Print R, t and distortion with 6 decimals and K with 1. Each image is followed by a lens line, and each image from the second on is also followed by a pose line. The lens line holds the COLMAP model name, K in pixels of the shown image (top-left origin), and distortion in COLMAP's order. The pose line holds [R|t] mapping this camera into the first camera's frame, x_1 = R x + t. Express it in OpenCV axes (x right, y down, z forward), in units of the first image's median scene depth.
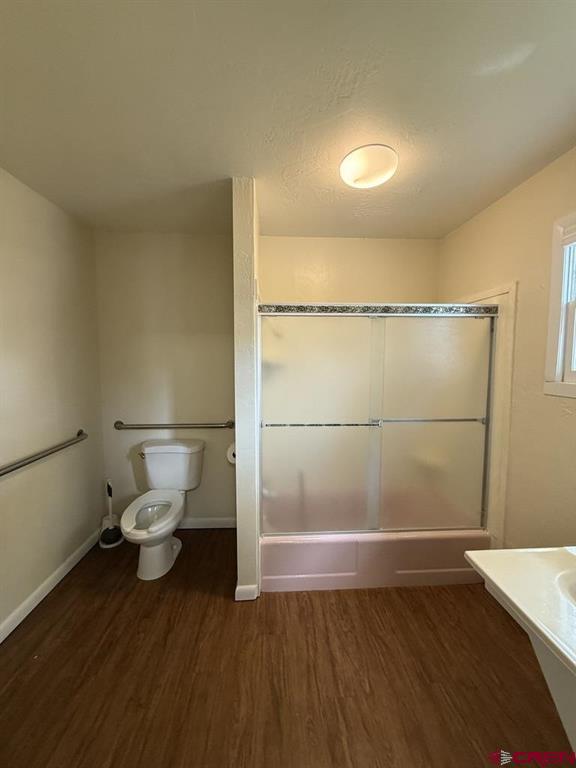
lens RADIAL K [[319.5, 0, 305.7], [0, 319.5, 379.1], [0, 0, 1]] dist [0.044342, -0.023441]
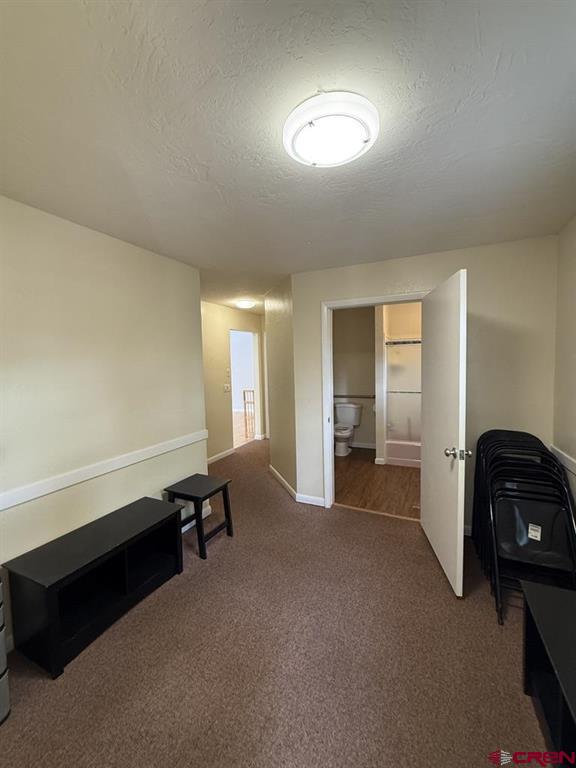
lens RADIAL K [[304.8, 0, 288.0], [0, 304.8, 384.0], [0, 0, 1]] dist [-0.002078, -0.000051]
pose [[0.868925, 0.004270, -0.494925, 0.344222], [-0.009478, 0.999923, -0.008014, 0.102648], [0.494853, 0.011655, 0.868899, -1.313976]]
